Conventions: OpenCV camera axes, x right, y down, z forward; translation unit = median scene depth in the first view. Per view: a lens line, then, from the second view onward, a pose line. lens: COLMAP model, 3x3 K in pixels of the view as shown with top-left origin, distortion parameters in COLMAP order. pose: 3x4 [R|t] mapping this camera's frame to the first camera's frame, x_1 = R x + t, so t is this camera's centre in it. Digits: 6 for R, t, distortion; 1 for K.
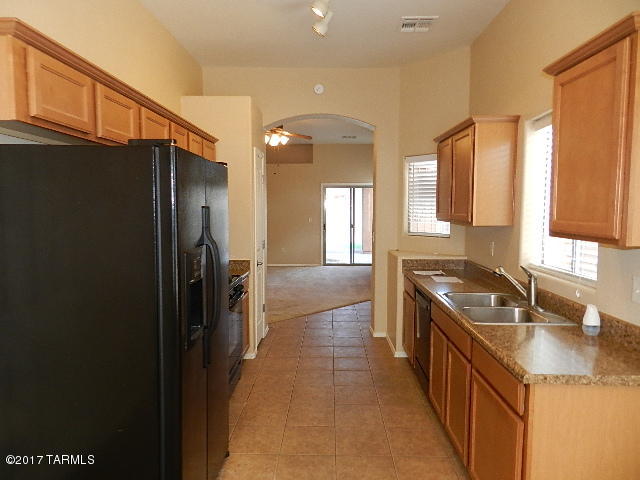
lens RADIAL K [[426.7, 0, 321.2], [0, 426.7, 236.9], [0, 0, 1]] dist [-0.004658, -0.001247]
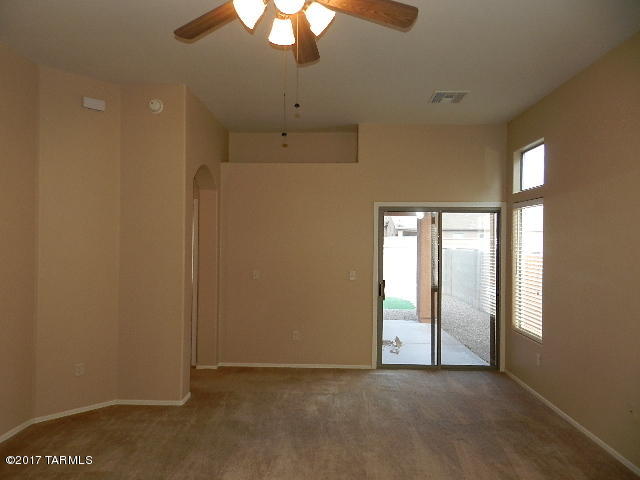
lens RADIAL K [[426.7, 0, 319.4], [0, 426.7, 241.4], [0, 0, 1]] dist [-0.004658, -0.001247]
pose [[0.999752, 0.011825, -0.018882, -0.160006], [-0.013342, 0.996514, -0.082358, -0.110616], [0.017842, 0.082589, 0.996424, 1.466251]]
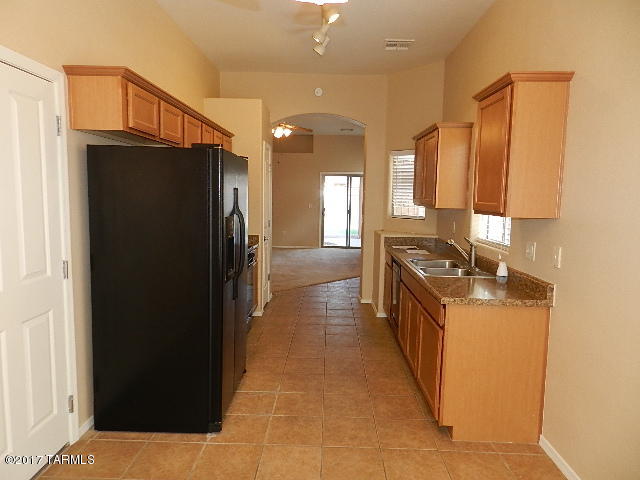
lens RADIAL K [[426.7, 0, 319.2], [0, 426.7, 240.4], [0, 0, 1]] dist [-0.004658, -0.001247]
pose [[0.999829, 0.018206, -0.003118, 0.010004], [-0.018081, 0.999179, 0.036251, 0.025659], [0.003776, -0.036189, 0.999338, -0.243852]]
